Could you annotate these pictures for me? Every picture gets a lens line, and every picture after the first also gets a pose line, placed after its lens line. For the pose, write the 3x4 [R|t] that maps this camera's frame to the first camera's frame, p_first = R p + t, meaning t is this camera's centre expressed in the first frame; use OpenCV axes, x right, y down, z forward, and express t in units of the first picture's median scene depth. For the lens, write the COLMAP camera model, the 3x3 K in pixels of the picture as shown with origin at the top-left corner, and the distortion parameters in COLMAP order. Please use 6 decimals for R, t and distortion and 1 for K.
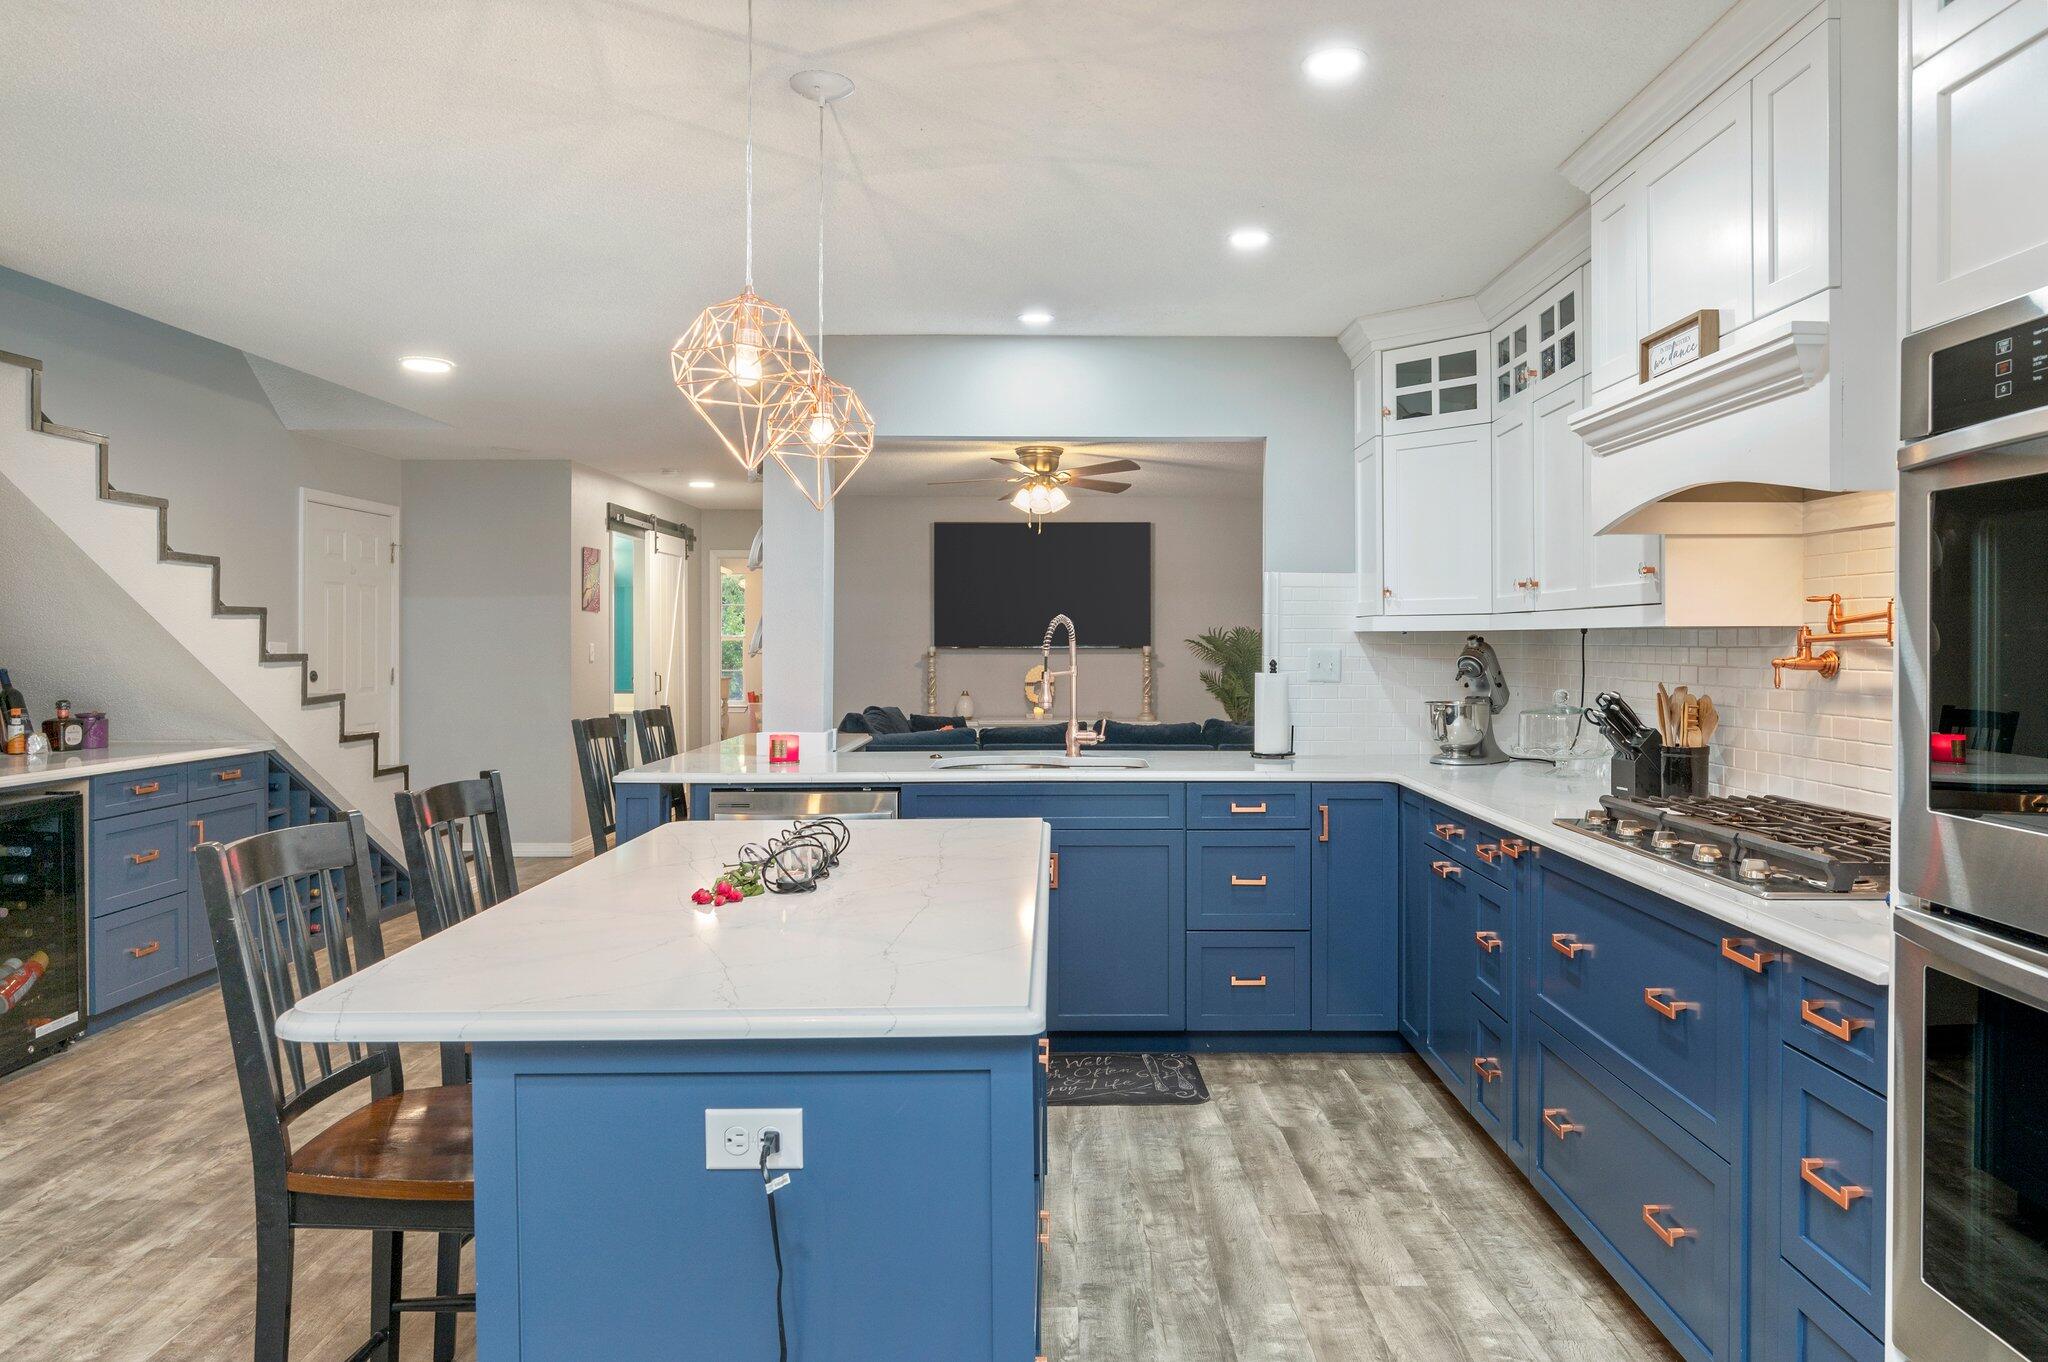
lens RADIAL K [[1281.7, 0, 1030.1], [0, 1281.7, 648.0], [0, 0, 1]] dist [-0.026526, 0.002799]
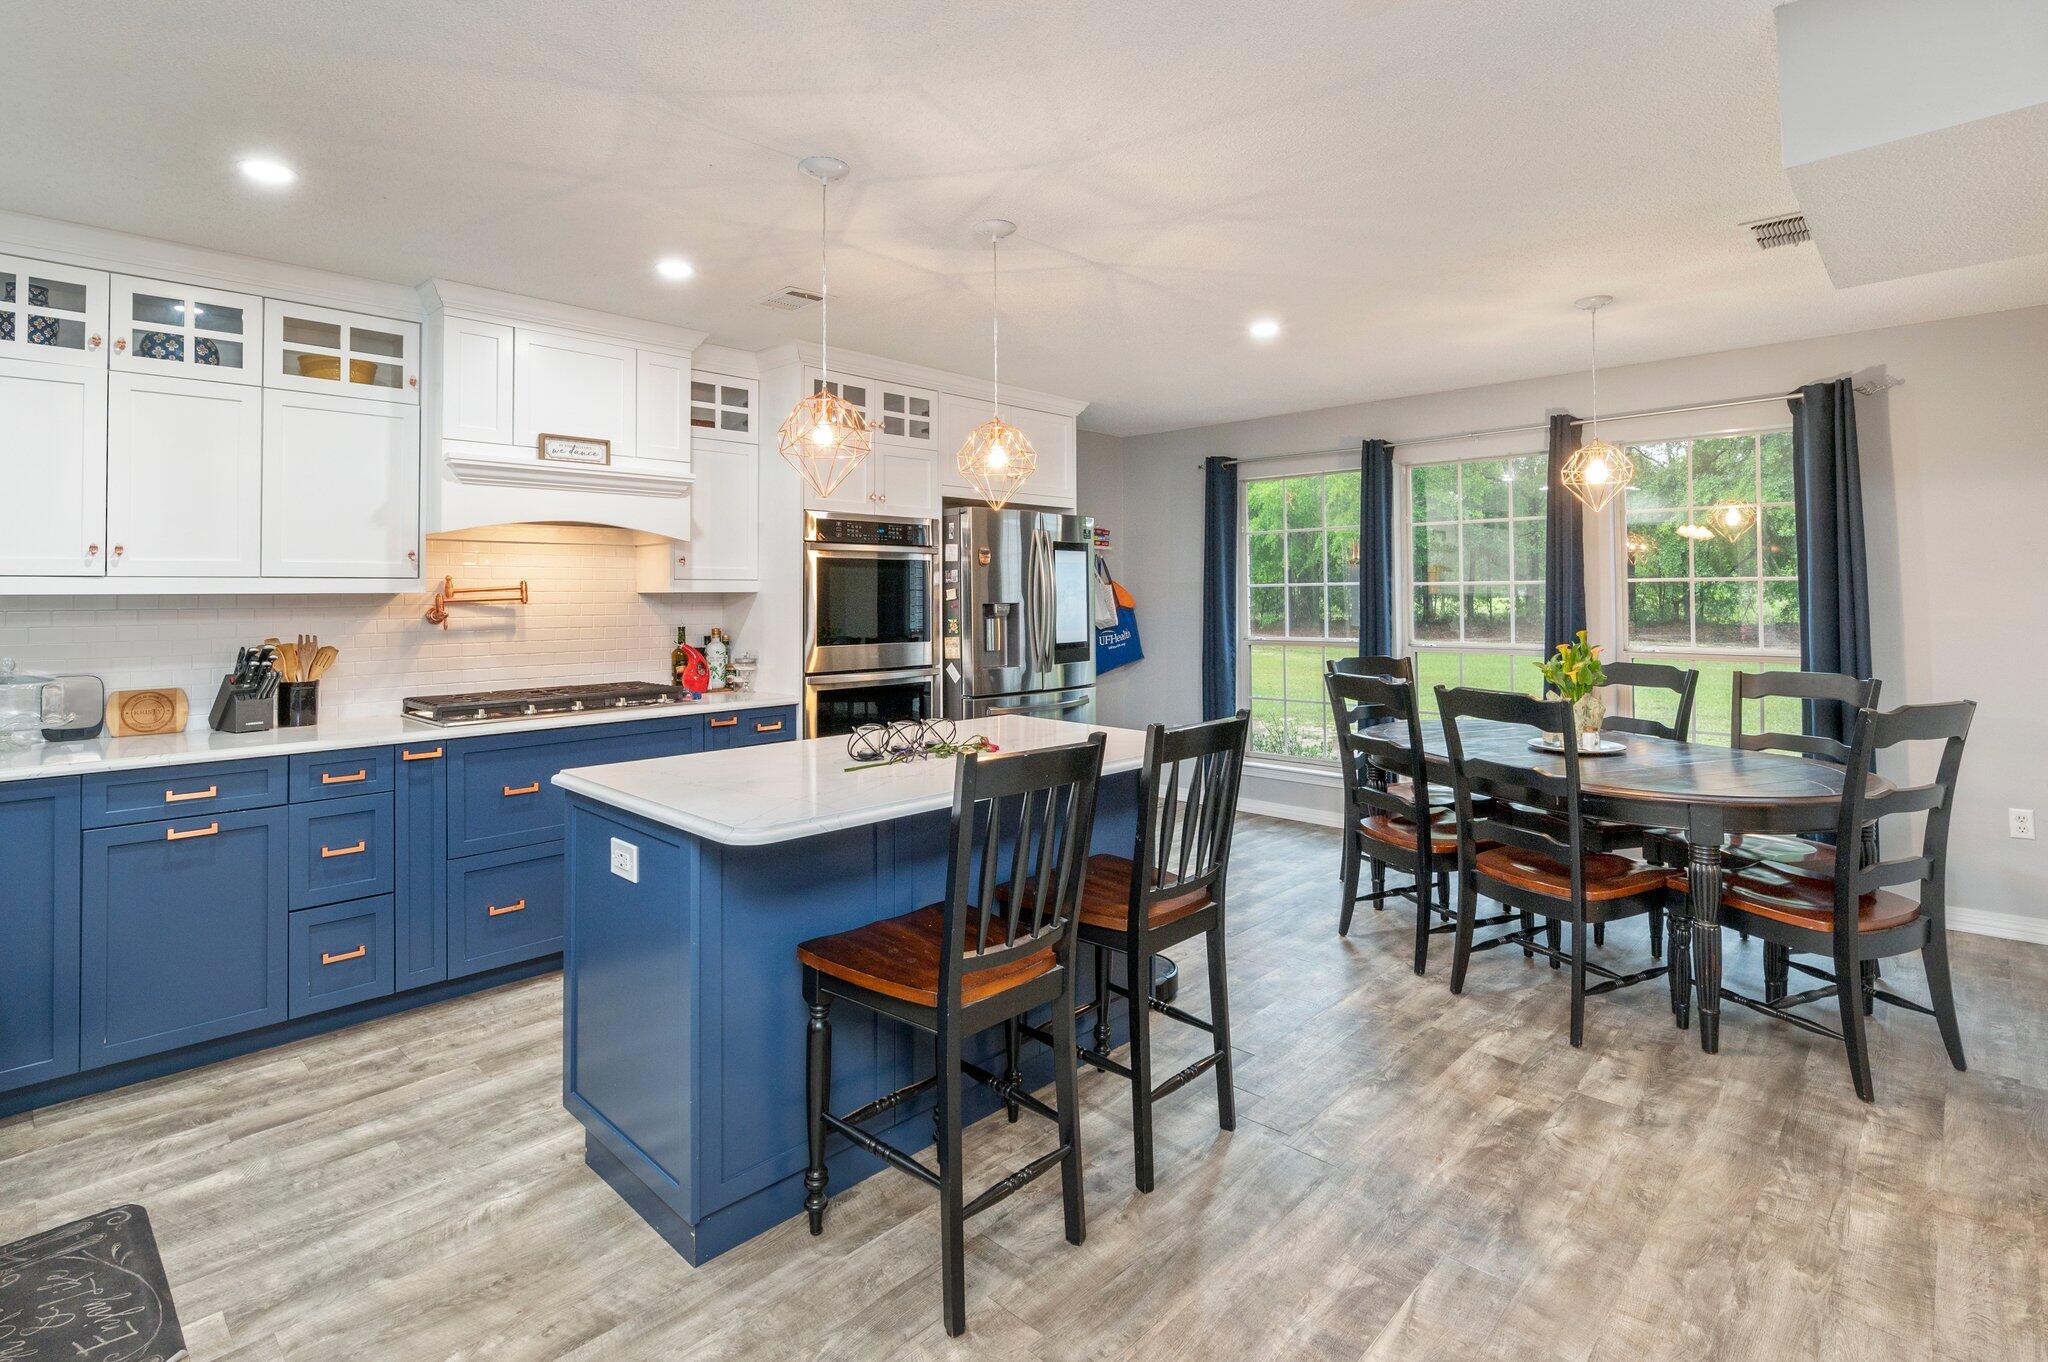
lens RADIAL K [[961.4, 0, 1022.7], [0, 961.4, 578.7], [0, 0, 1]] dist [-0.002569, 0.000001]
pose [[-0.716019, 0.022688, 0.697712, -0.661286], [0.015267, 0.999742, -0.016842, -0.003004], [-0.697914, -0.001408, -0.716180, 1.049272]]
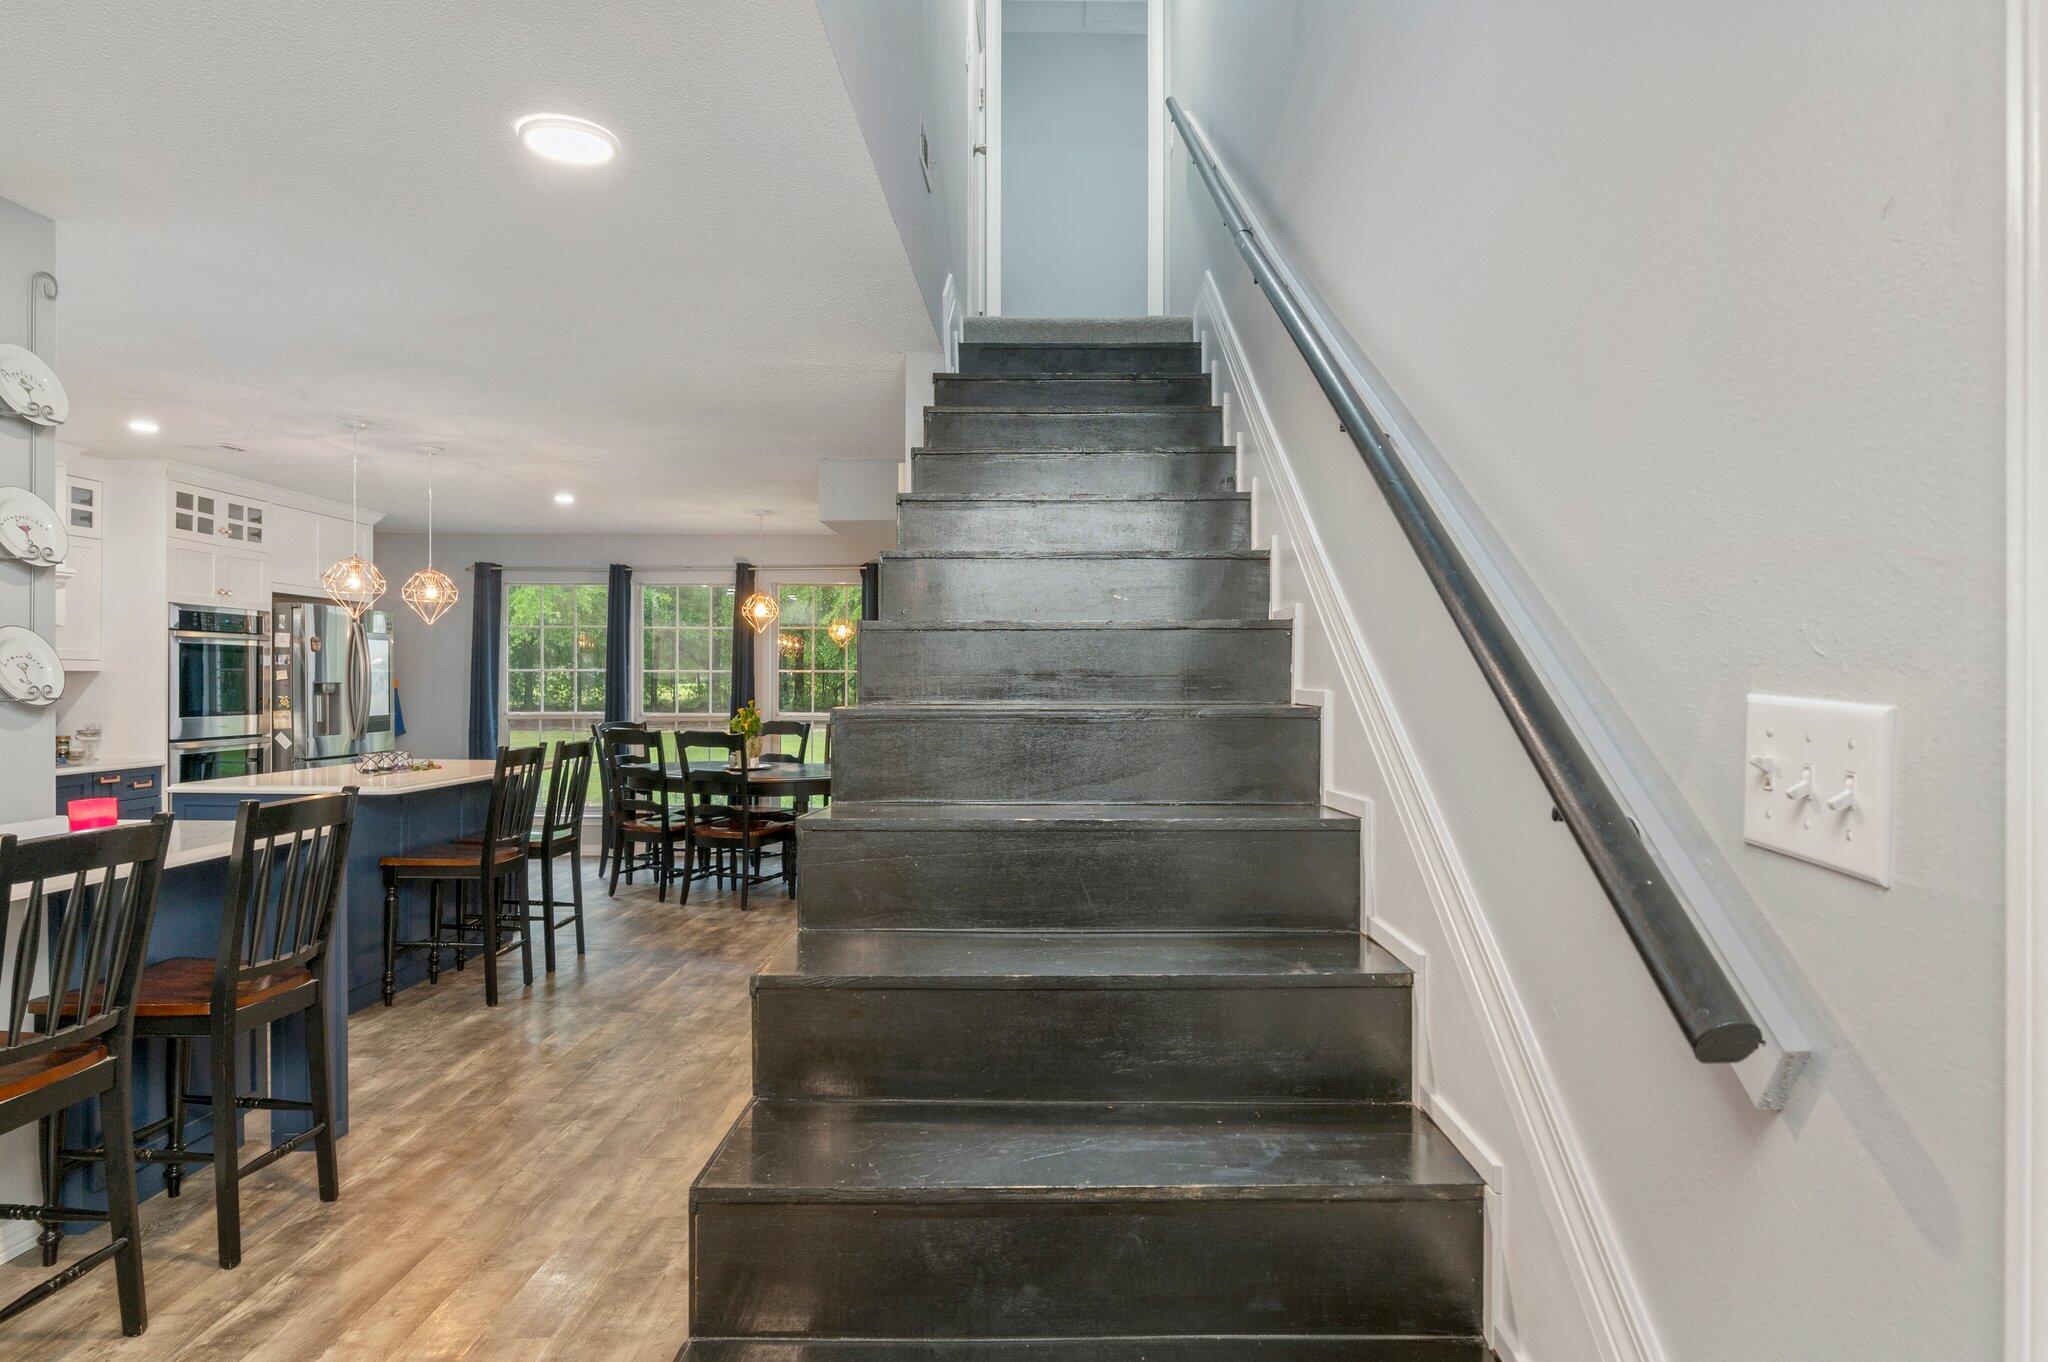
lens RADIAL K [[1137.0, 0, 1023.0], [0, 1137.0, 680.8], [0, 0, 1]] dist [-0.004235, -0.001258]
pose [[-0.999814, 0.002636, 0.019084, -0.905279], [0.002774, 0.999970, 0.007247, -0.005445], [-0.019064, 0.007298, -0.999792, 1.954537]]
